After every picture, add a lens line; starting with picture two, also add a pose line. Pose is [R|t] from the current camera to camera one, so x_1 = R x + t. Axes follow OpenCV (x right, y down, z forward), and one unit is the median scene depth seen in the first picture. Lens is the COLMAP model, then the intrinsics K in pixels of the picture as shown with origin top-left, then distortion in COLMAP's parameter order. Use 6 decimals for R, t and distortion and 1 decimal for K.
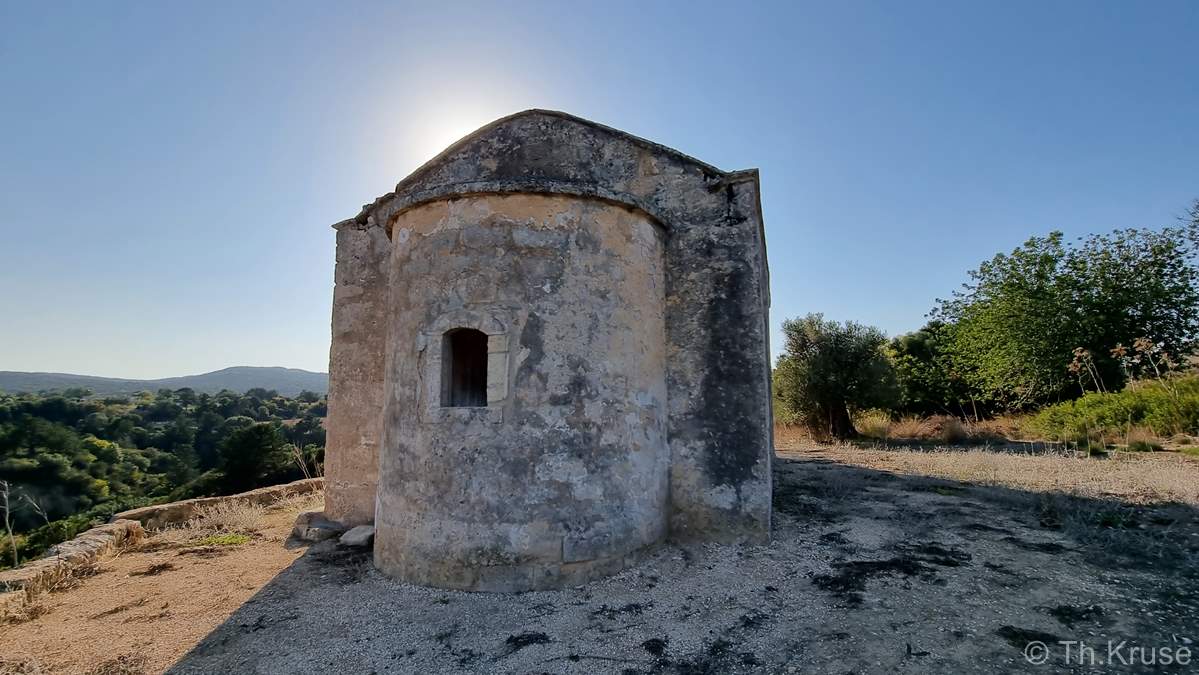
lens RADIAL K [[489.0, 0, 592.4], [0, 489.0, 339.7], [0, 0, 1]] dist [0.000180, 0.000093]
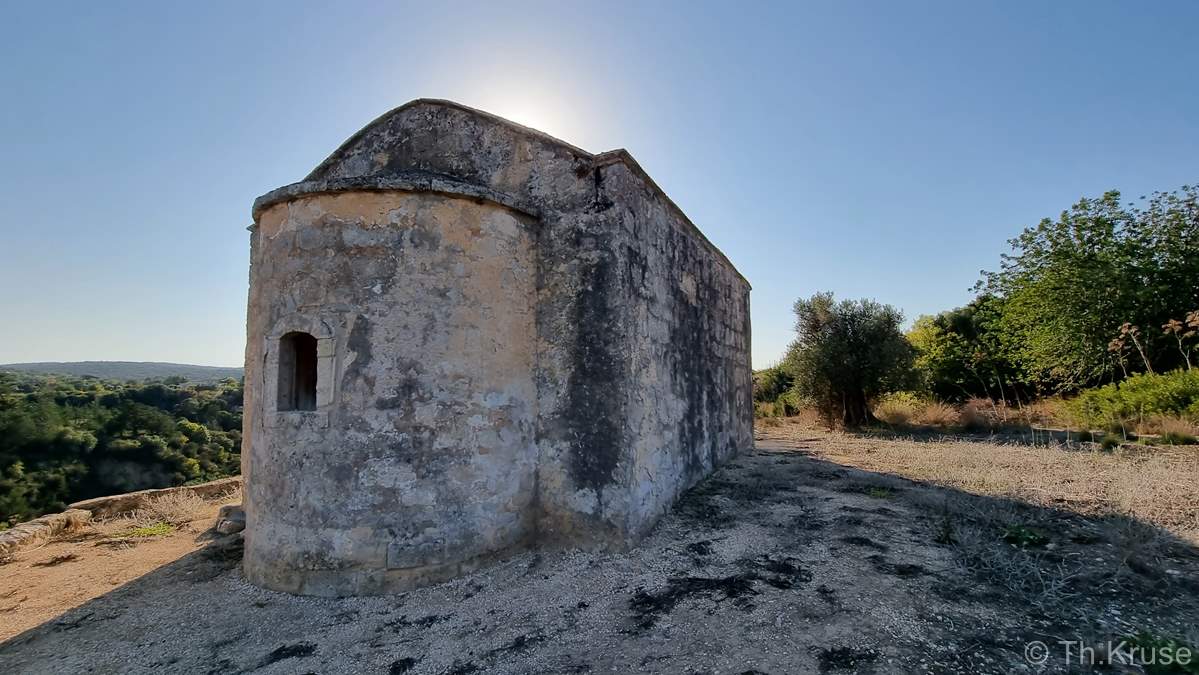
lens RADIAL K [[489.0, 0, 592.4], [0, 489.0, 339.7], [0, 0, 1]] dist [0.000180, 0.000093]
pose [[0.994320, -0.019805, -0.104576, 0.375443], [0.023664, 0.999079, 0.035794, -0.025241], [0.103771, -0.038066, 0.993873, 0.065284]]
